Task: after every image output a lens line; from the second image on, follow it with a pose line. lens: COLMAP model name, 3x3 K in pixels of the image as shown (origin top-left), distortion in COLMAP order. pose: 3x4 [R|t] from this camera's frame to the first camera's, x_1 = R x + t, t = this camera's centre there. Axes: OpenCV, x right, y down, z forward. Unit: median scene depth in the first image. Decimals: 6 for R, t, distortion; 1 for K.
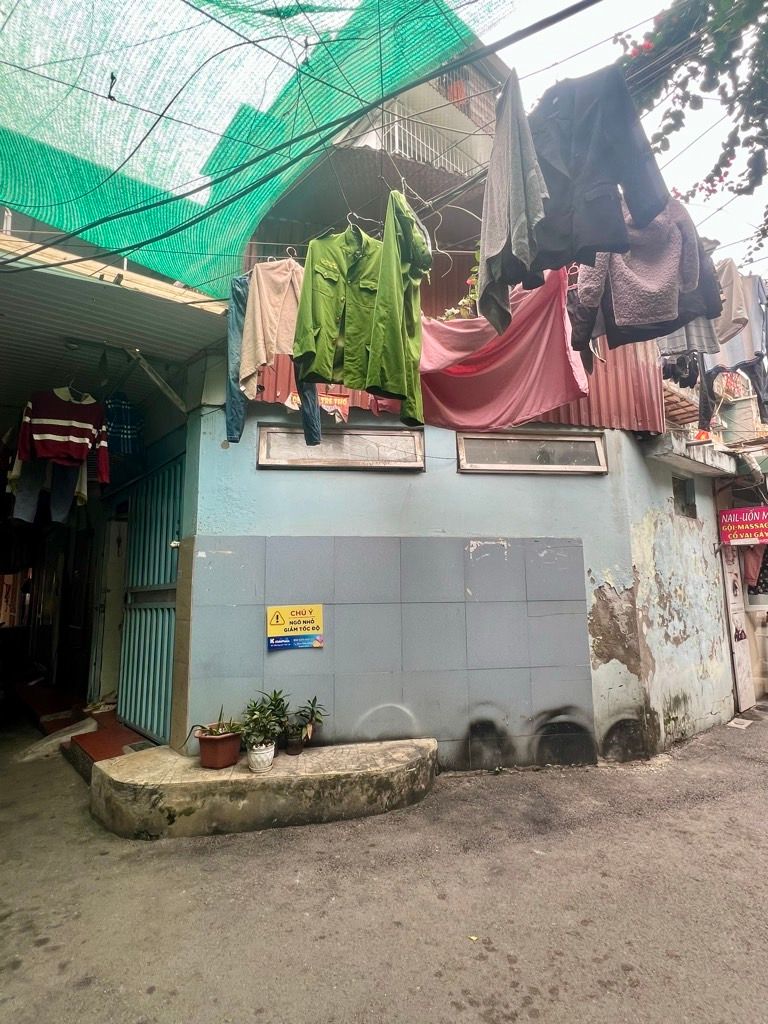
lens RADIAL K [[514.4, 0, 381.3], [0, 514.4, 509.6], [0, 0, 1]] dist [0.001781, -0.000166]
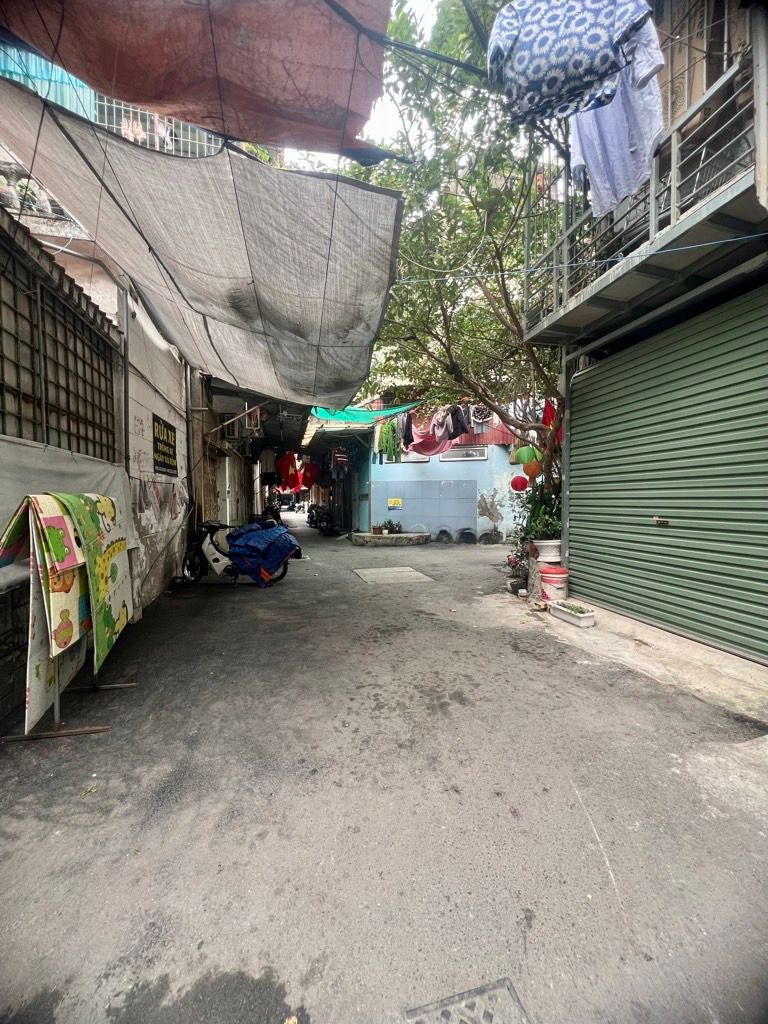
lens RADIAL K [[410.1, 0, 385.6], [0, 410.1, 511.3], [0, 0, 1]] dist [0.001983, 0.000209]
pose [[0.900758, 0.024024, -0.433657, 1.233793], [0.058685, 0.982580, 0.176328, -0.299770], [0.430339, -0.184278, 0.883657, -1.976196]]
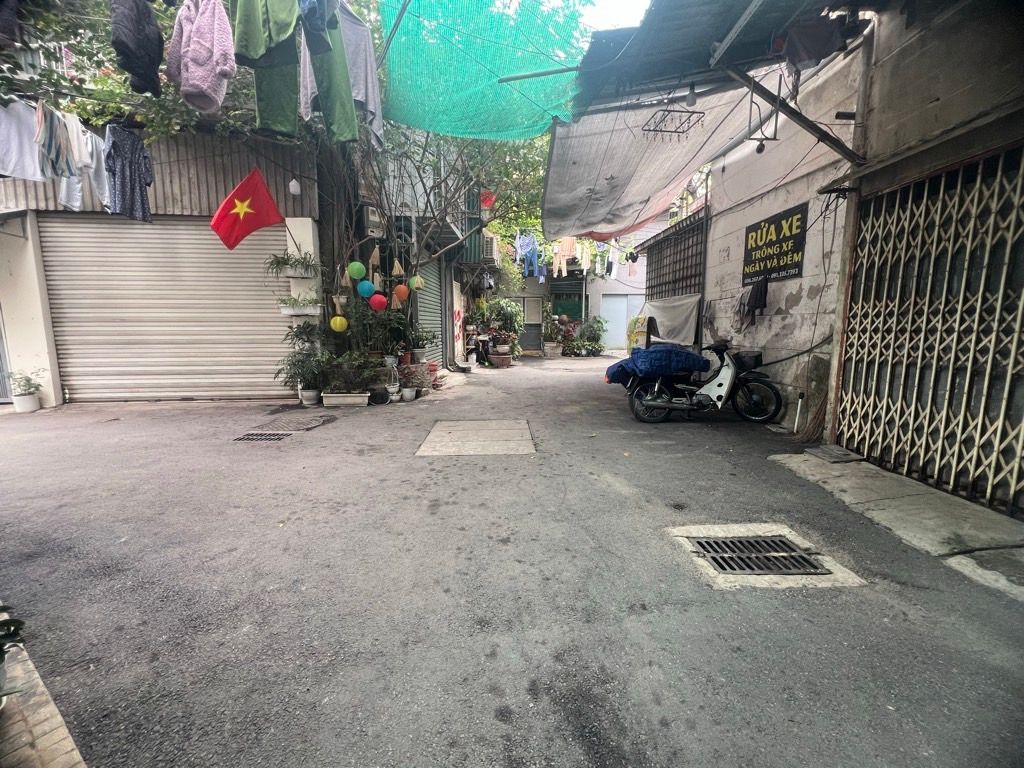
lens RADIAL K [[412.4, 0, 512.8], [0, 412.4, 381.8], [0, 0, 1]] dist [-0.000775, -0.000073]
pose [[-0.776034, -0.063542, 0.627481, -0.596386], [-0.080629, 0.996743, 0.001217, 0.213539], [-0.625515, -0.049648, -0.778631, 0.872783]]
